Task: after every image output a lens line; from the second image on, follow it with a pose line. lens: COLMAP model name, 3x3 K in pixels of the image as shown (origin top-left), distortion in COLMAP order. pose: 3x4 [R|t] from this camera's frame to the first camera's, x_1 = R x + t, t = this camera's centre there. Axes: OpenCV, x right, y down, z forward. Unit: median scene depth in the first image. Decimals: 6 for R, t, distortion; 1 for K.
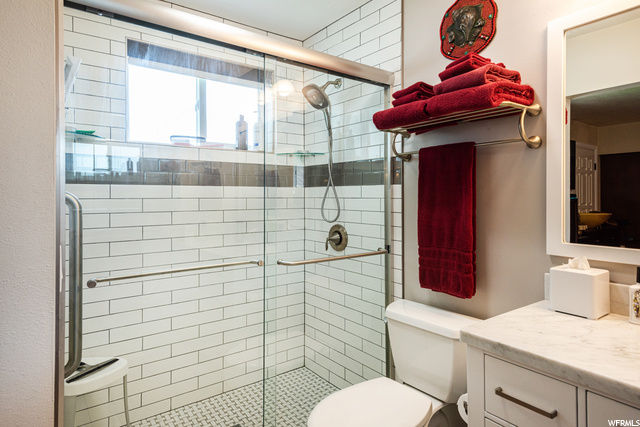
lens RADIAL K [[366.5, 0, 320.2], [0, 366.5, 198.5], [0, 0, 1]] dist [0.002682, 0.000712]
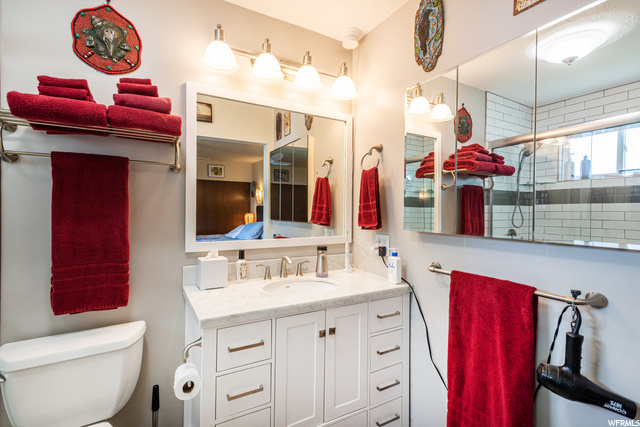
lens RADIAL K [[307.3, 0, 320.0], [0, 307.3, 213.5], [0, 0, 1]] dist [-0.001125, -0.000325]
pose [[0.108665, -0.007108, 0.994053, -0.405206], [0.000967, 0.999975, 0.007045, 0.001528], [-0.994078, 0.000196, 0.108669, 0.347314]]
